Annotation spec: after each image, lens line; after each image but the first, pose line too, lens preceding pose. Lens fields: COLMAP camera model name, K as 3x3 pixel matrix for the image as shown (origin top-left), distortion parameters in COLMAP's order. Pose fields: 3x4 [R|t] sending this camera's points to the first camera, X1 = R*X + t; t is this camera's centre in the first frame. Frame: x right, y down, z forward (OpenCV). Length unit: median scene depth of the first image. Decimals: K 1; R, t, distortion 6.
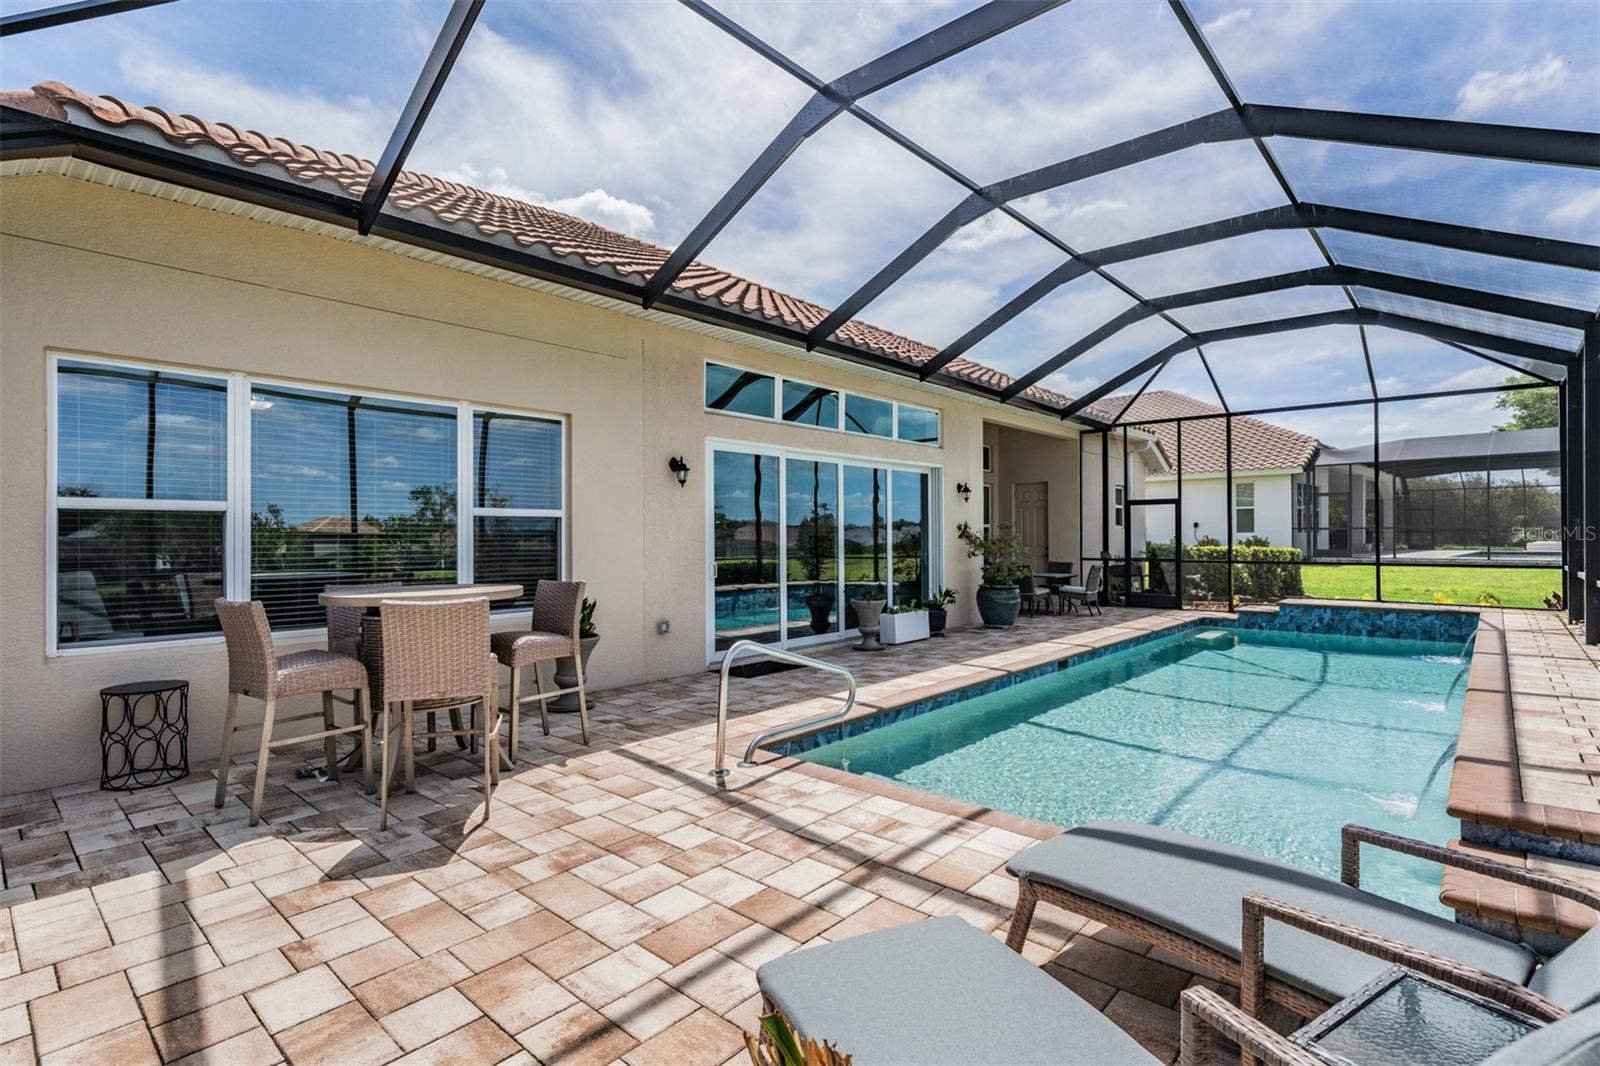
lens RADIAL K [[764.5, 0, 797.5], [0, 764.5, 534.5], [0, 0, 1]] dist [0.005623, 0.000030]
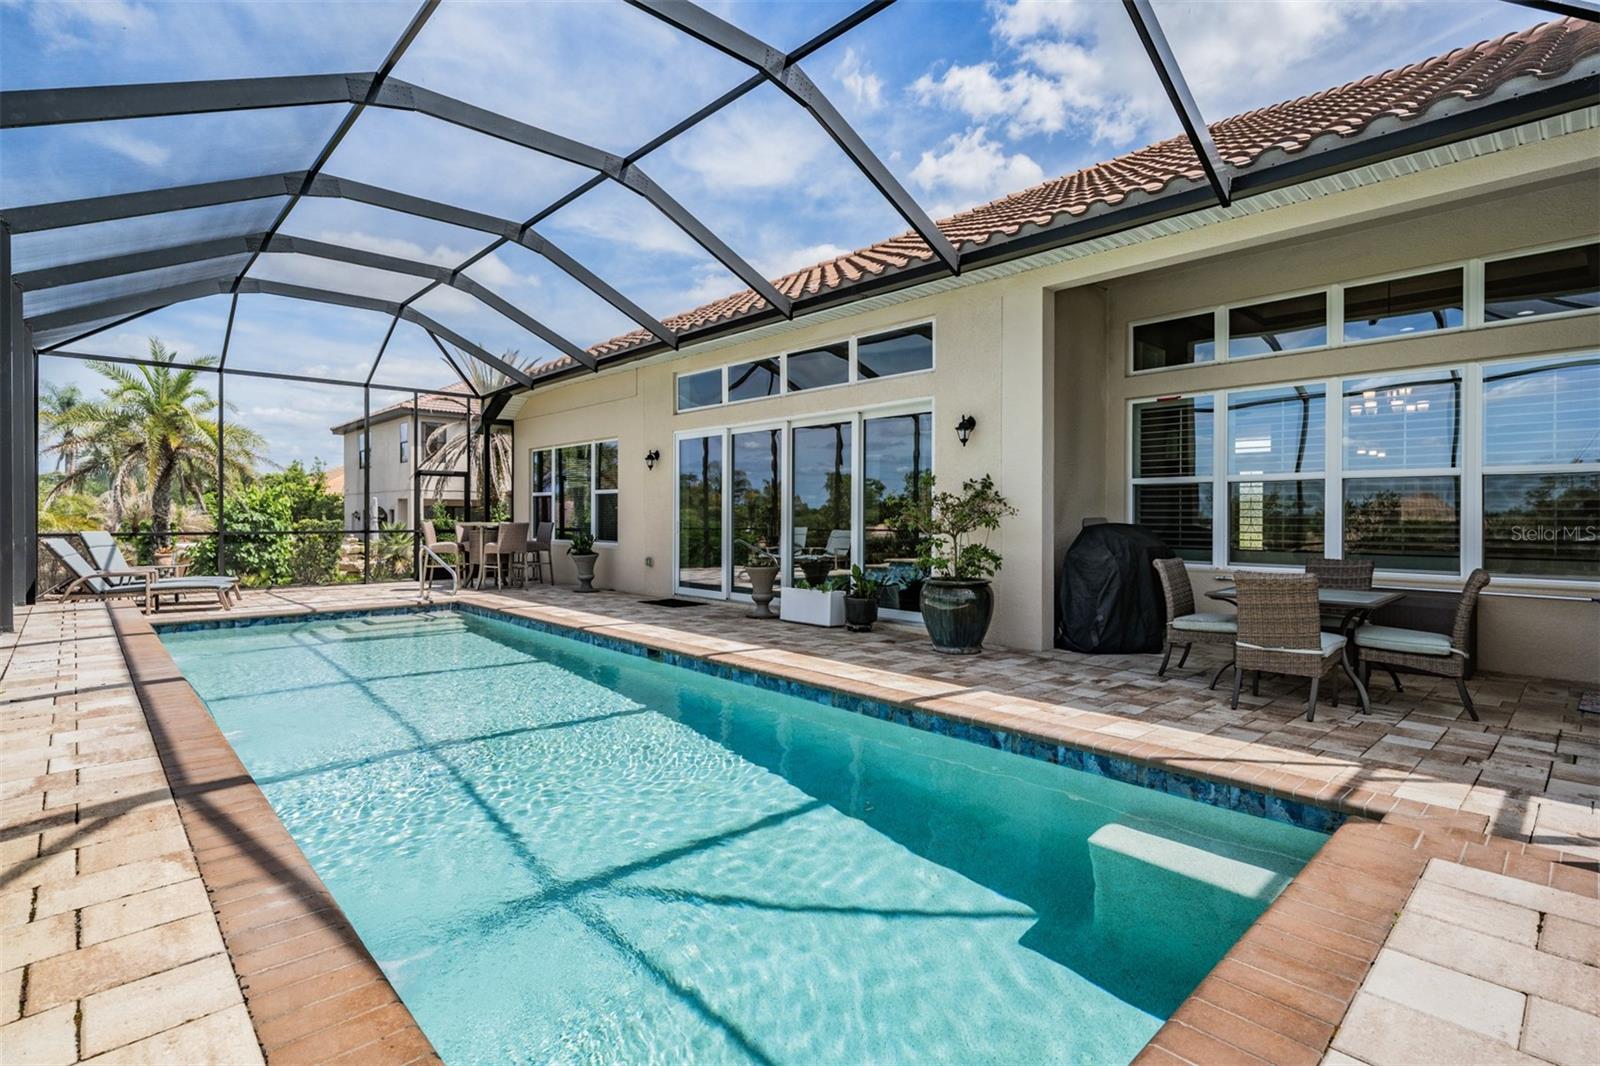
lens RADIAL K [[764.5, 0, 794.6], [0, 764.5, 522.3], [0, 0, 1]] dist [0.005623, 0.000030]
pose [[-0.088257, 0.001078, -0.996097, 1.025889], [-0.010557, 0.999942, 0.002017, 0.026717], [0.996042, 0.010693, -0.088241, 1.091549]]
